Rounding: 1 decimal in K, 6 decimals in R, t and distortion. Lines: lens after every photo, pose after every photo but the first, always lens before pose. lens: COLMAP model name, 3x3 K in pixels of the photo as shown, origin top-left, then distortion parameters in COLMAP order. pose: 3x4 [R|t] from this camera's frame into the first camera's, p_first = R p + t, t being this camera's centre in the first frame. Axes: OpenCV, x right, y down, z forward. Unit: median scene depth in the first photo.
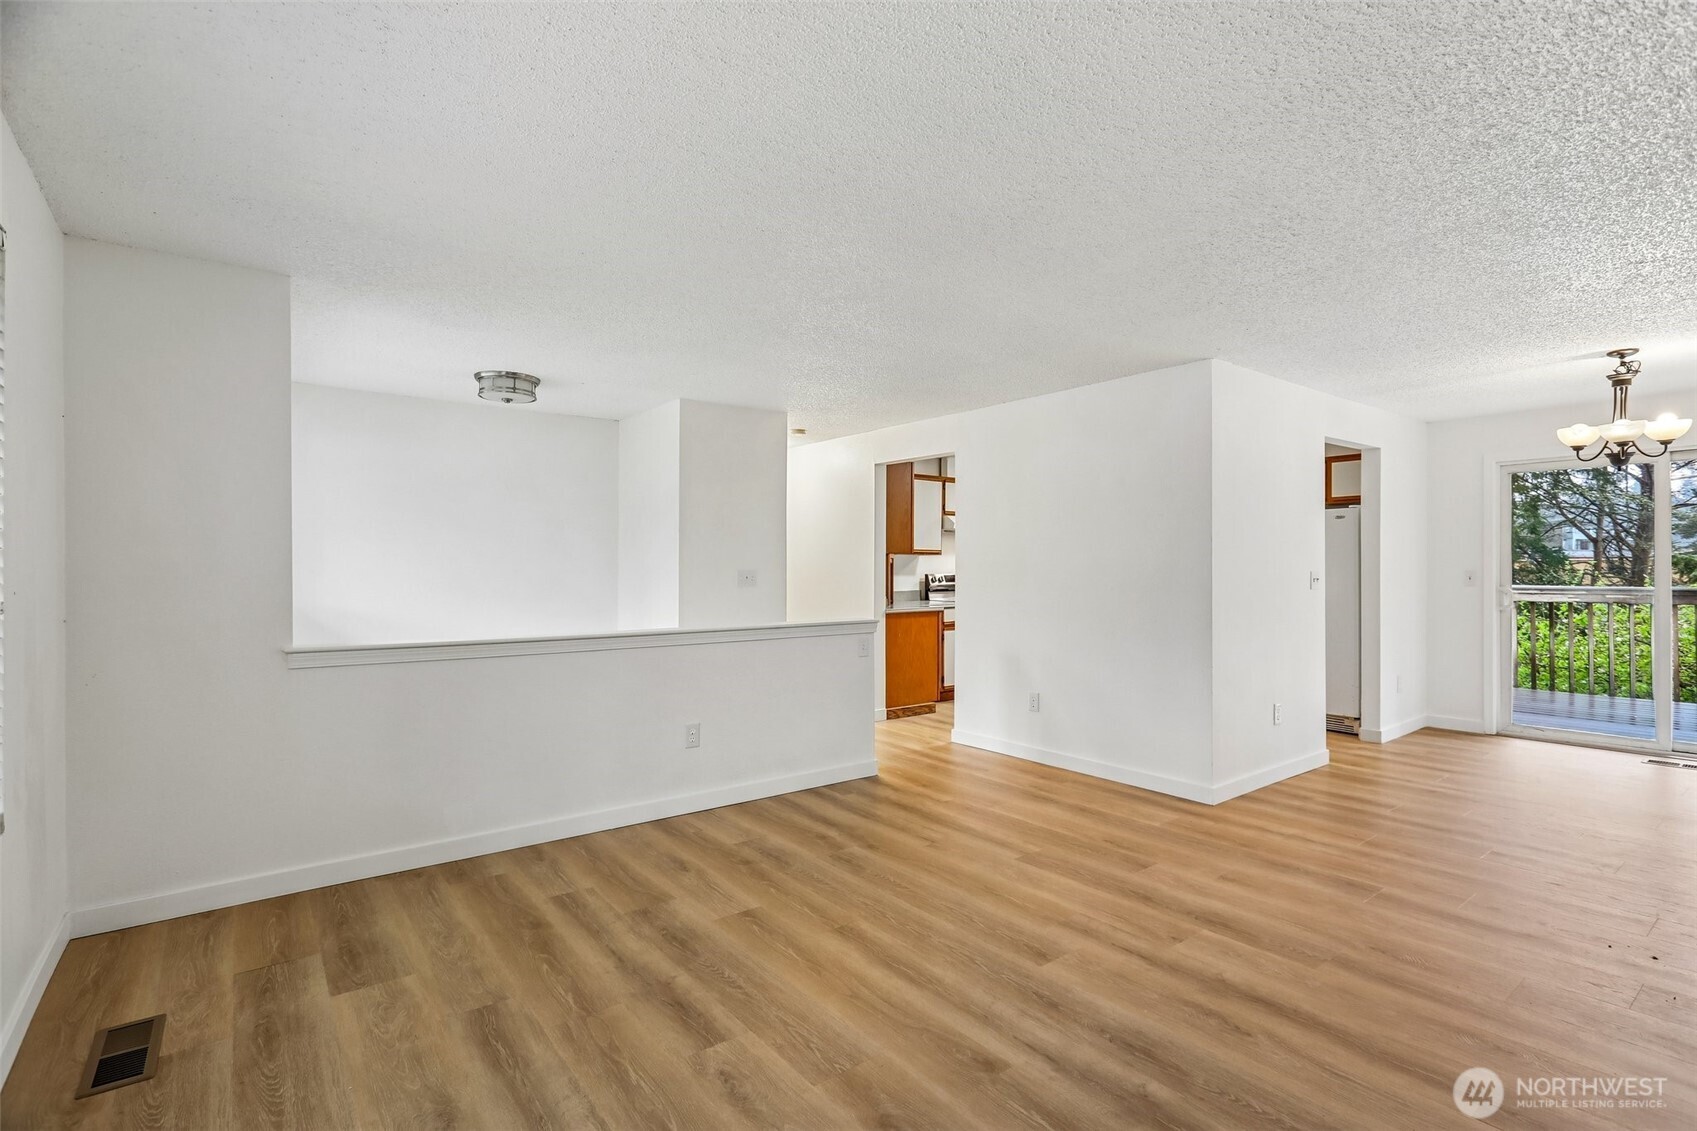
lens RADIAL K [[799.9, 0, 846.5], [0, 799.9, 568.9], [0, 0, 1]] dist [-0.002102, 0.000046]
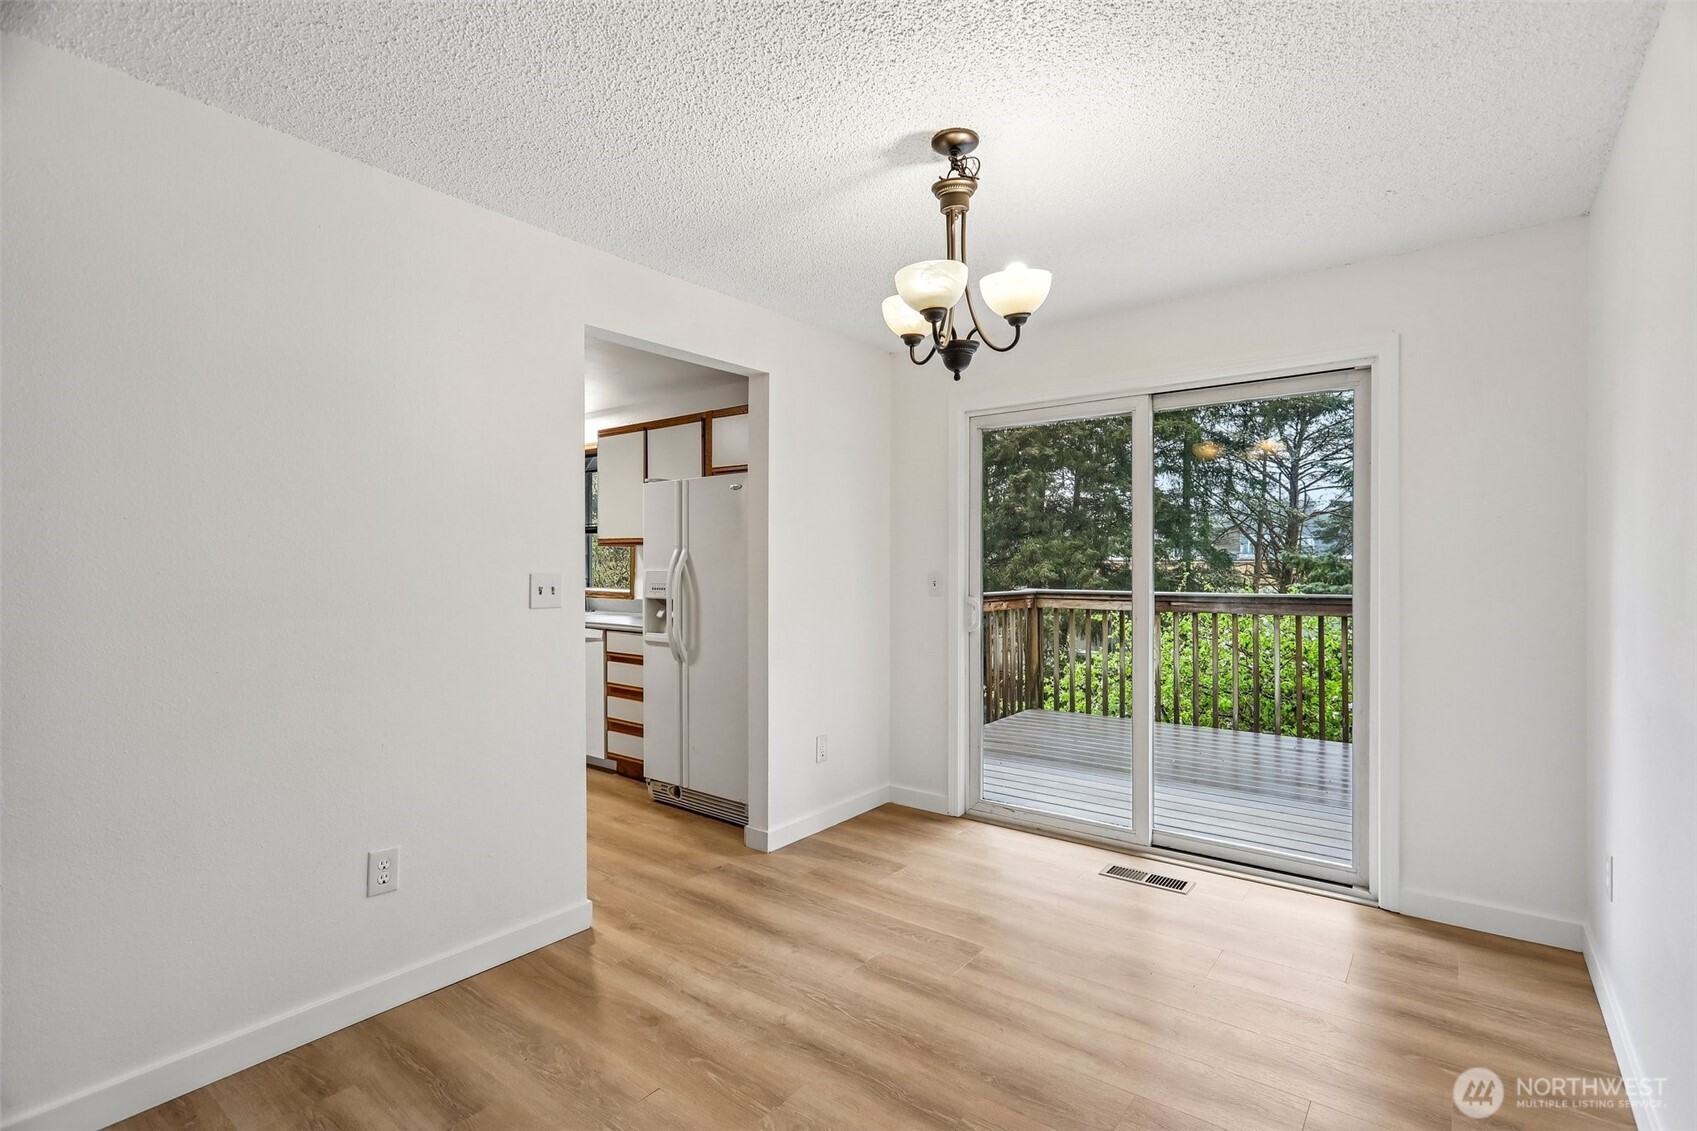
lens RADIAL K [[799.9, 0, 845.6], [0, 799.9, 563.1], [0, 0, 1]] dist [-0.002102, 0.000046]
pose [[0.967280, 0.006611, 0.253627, 0.389715], [-0.005340, 0.999969, -0.005700, -0.001039], [-0.253657, 0.004159, 0.967285, 0.265183]]
